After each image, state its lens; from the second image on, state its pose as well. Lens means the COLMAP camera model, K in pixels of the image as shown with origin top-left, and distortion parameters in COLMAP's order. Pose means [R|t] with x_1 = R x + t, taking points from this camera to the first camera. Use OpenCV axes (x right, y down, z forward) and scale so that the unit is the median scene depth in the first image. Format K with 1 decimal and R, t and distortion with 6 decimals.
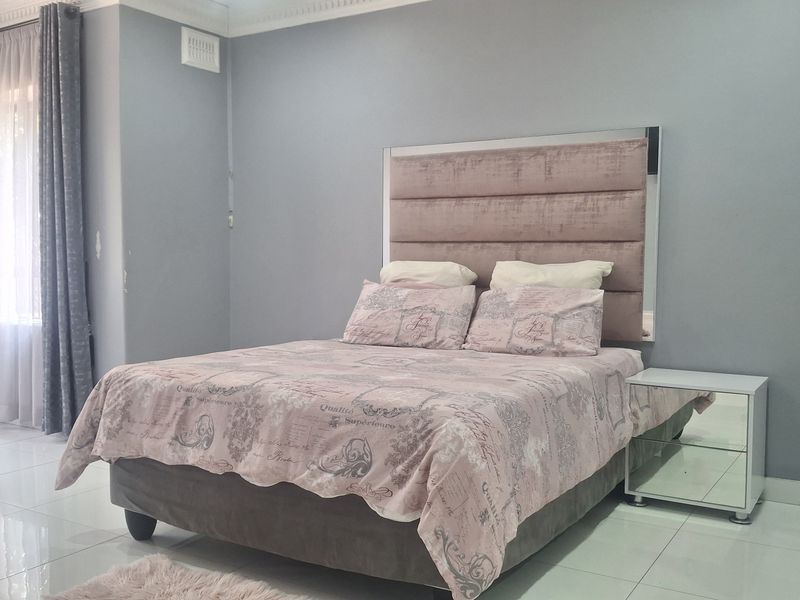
lens RADIAL K [[792.0, 0, 364.3], [0, 792.0, 299.3], [0, 0, 1]] dist [0.005084, 0.001115]
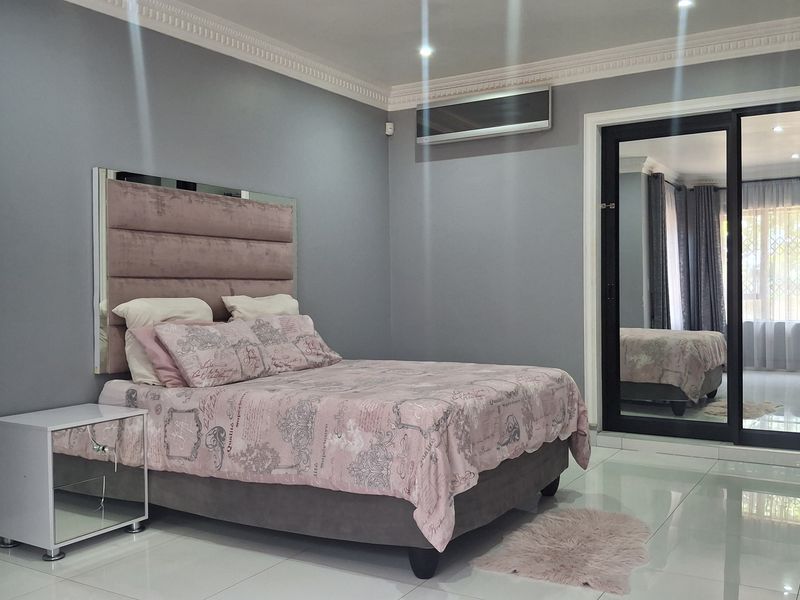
lens RADIAL K [[792.0, 0, 364.3], [0, 792.0, 299.3], [0, 0, 1]] dist [0.005084, 0.001115]
pose [[-0.014099, -0.020946, 0.999681, -0.932120], [0.064990, 0.997647, 0.021820, -0.054565], [-0.997786, 0.065277, -0.012704, 0.819024]]
